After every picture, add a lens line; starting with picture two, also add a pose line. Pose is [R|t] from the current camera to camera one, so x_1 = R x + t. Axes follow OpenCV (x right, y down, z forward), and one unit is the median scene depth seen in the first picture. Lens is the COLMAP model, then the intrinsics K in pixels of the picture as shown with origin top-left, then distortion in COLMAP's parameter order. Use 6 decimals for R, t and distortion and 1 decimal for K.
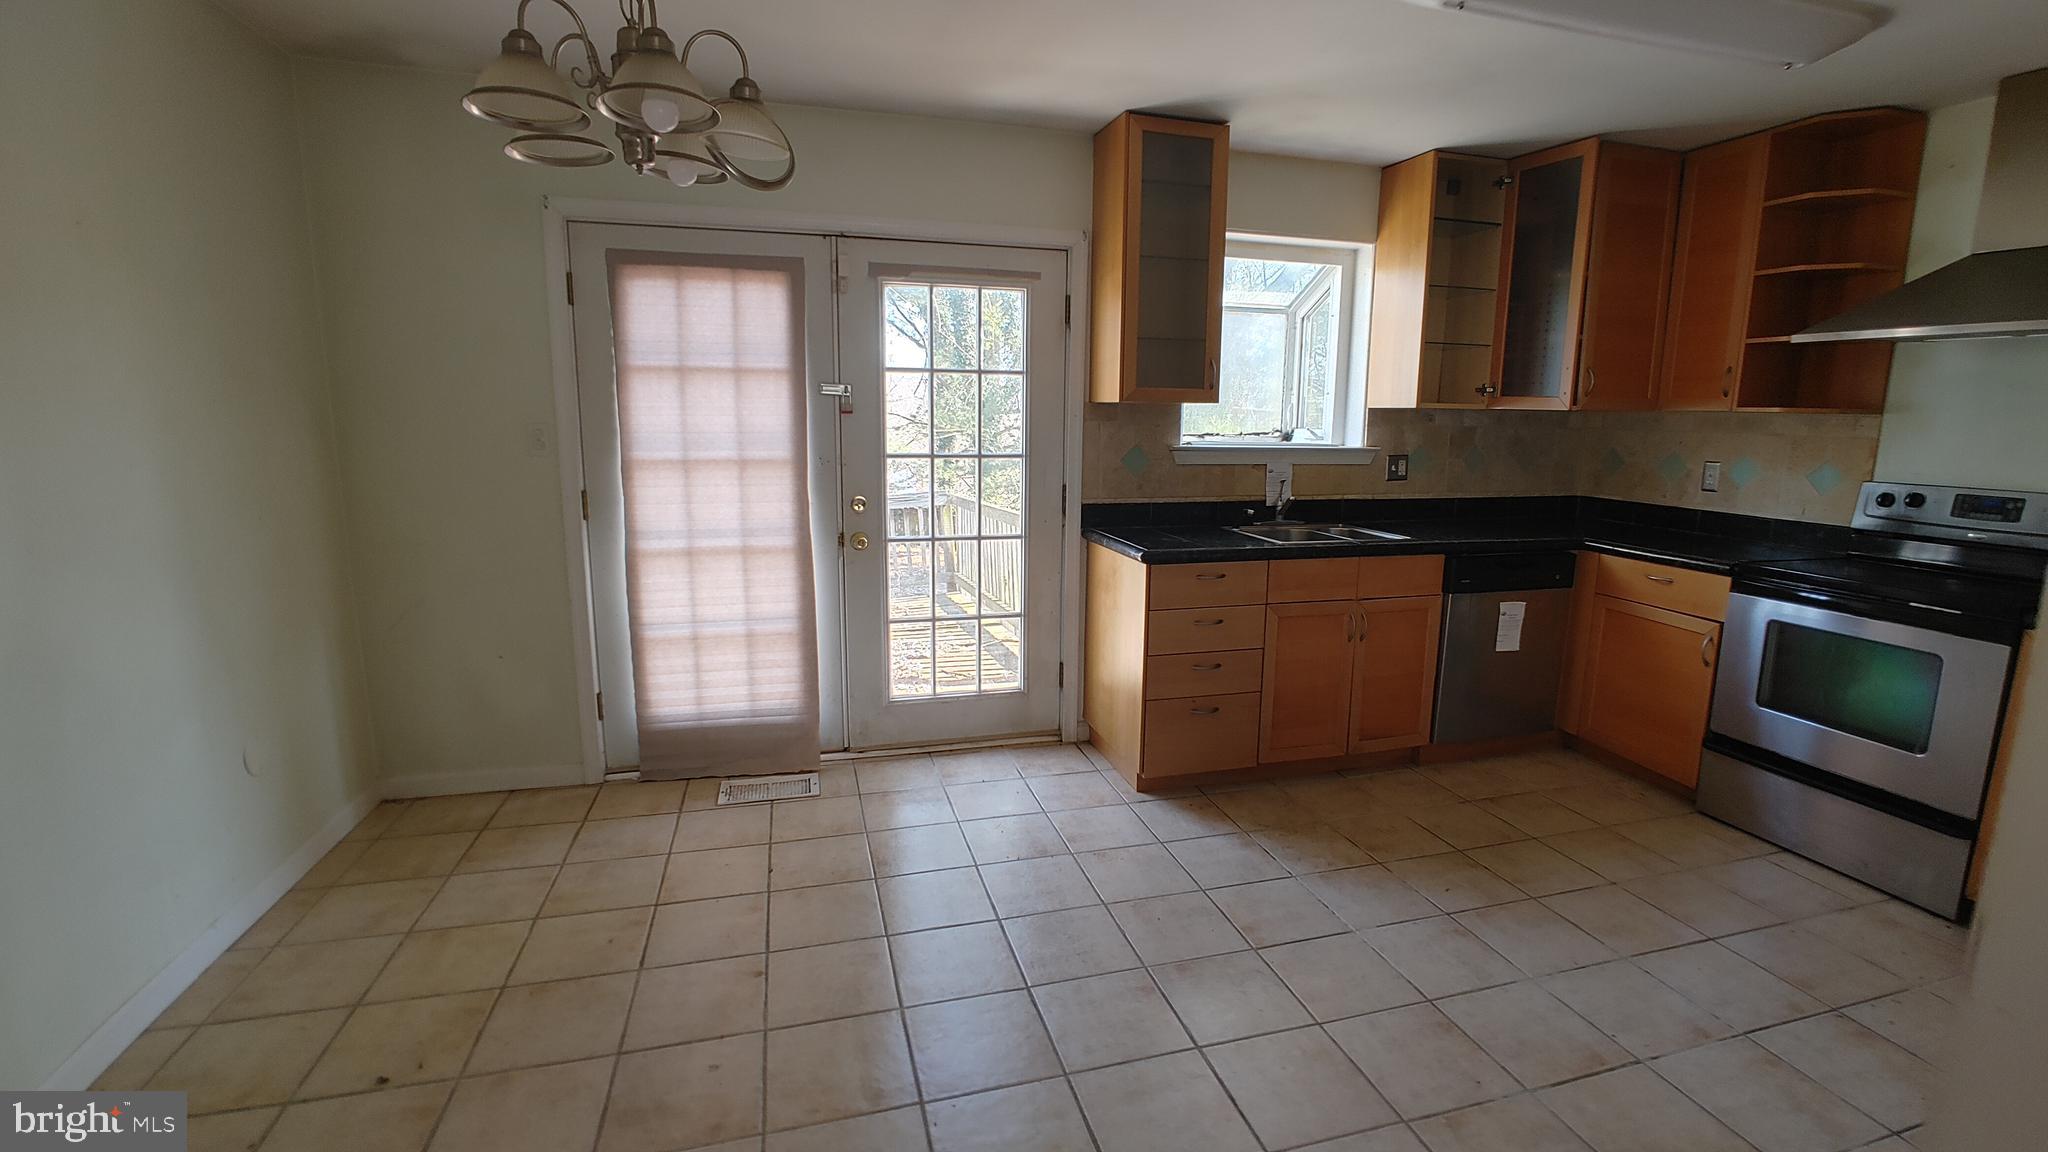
lens RADIAL K [[898.6, 0, 1044.8], [0, 898.6, 560.6], [0, 0, 1]] dist [-0.037448, 0.012064]
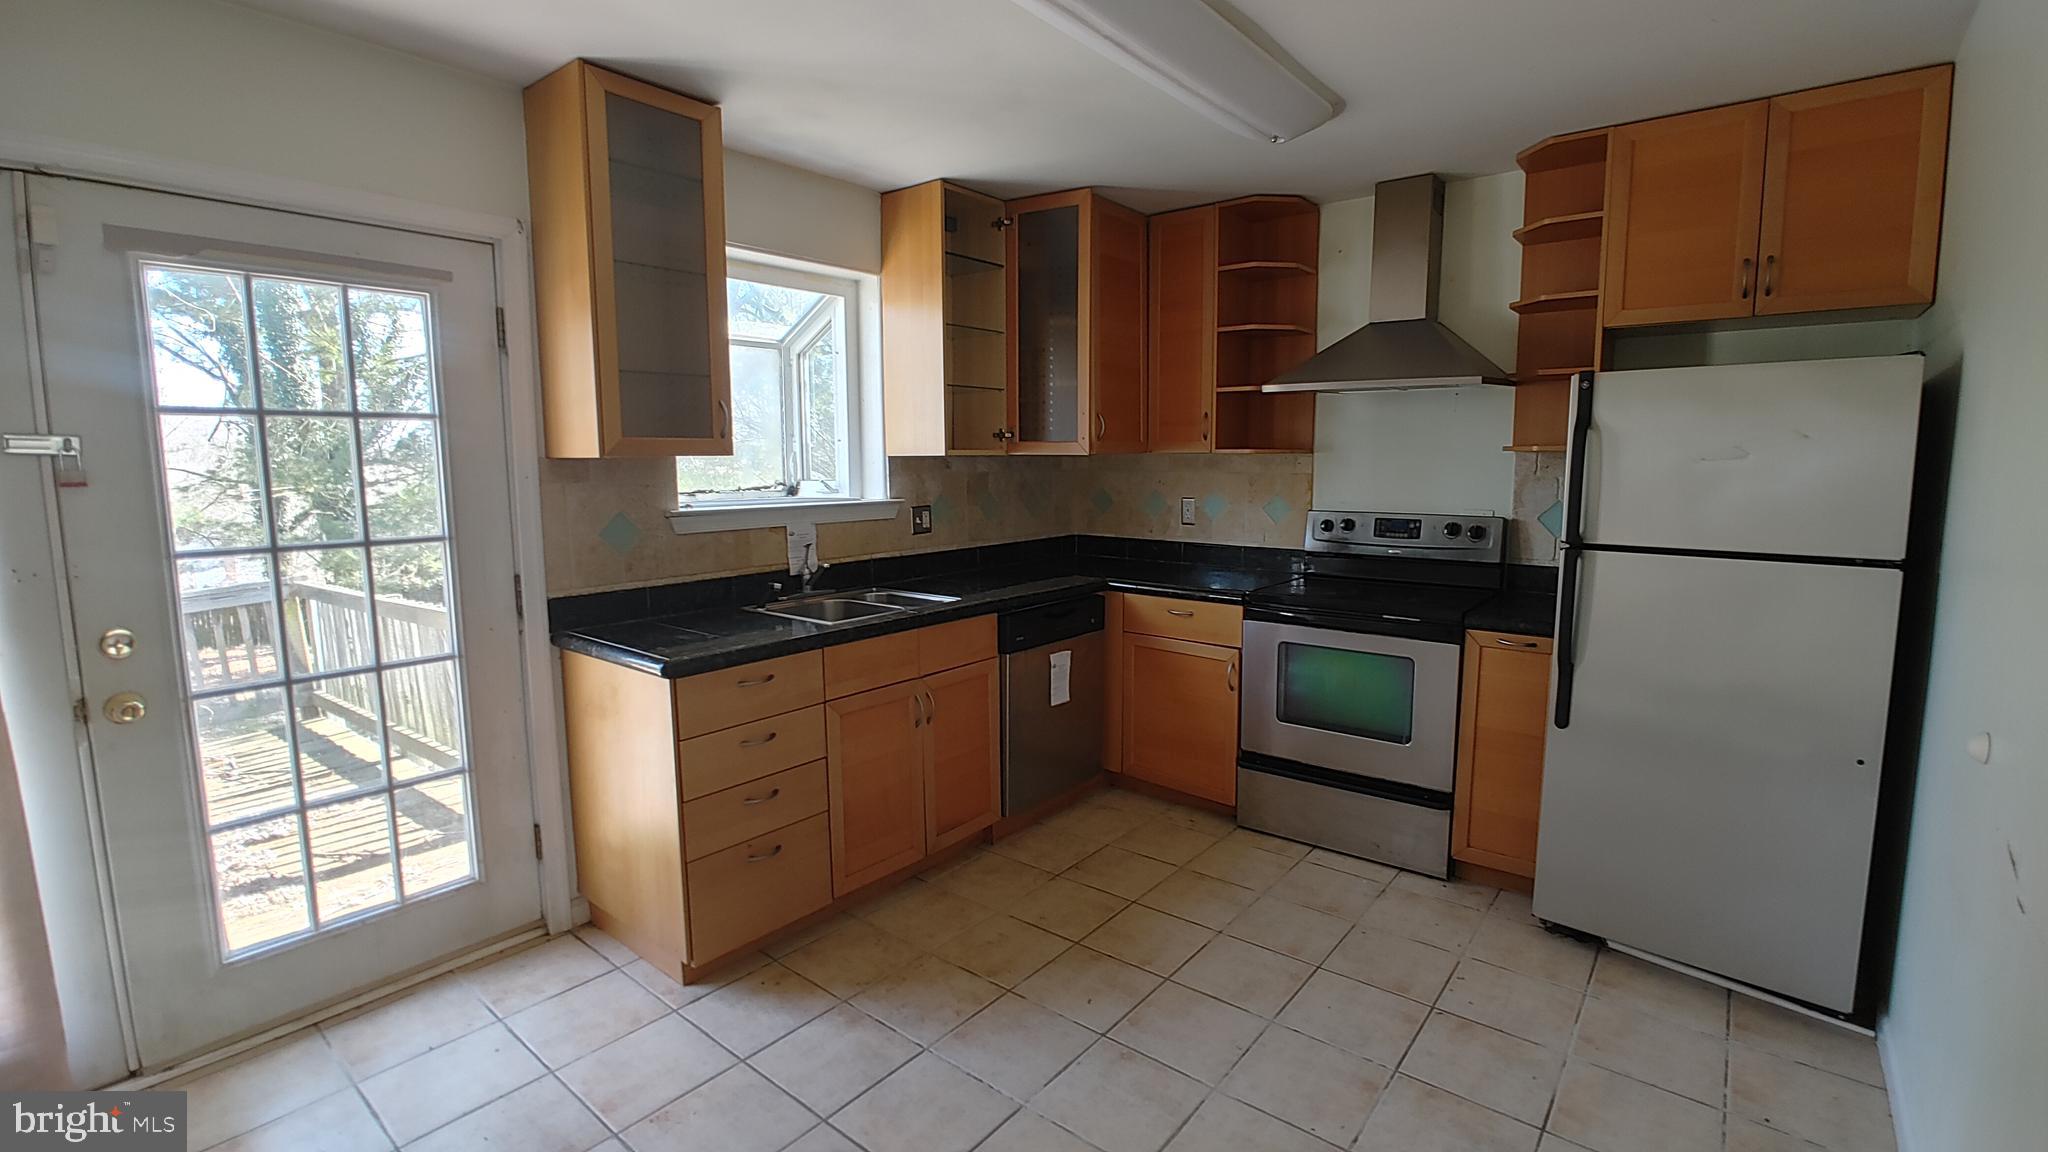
lens RADIAL K [[898.6, 0, 1044.8], [0, 898.6, 560.6], [0, 0, 1]] dist [-0.037448, 0.012064]
pose [[0.816110, -0.083577, 0.571821, -0.039150], [0.109343, 0.993946, -0.010782, -0.044638], [-0.567458, 0.071324, 0.820307, 0.201404]]
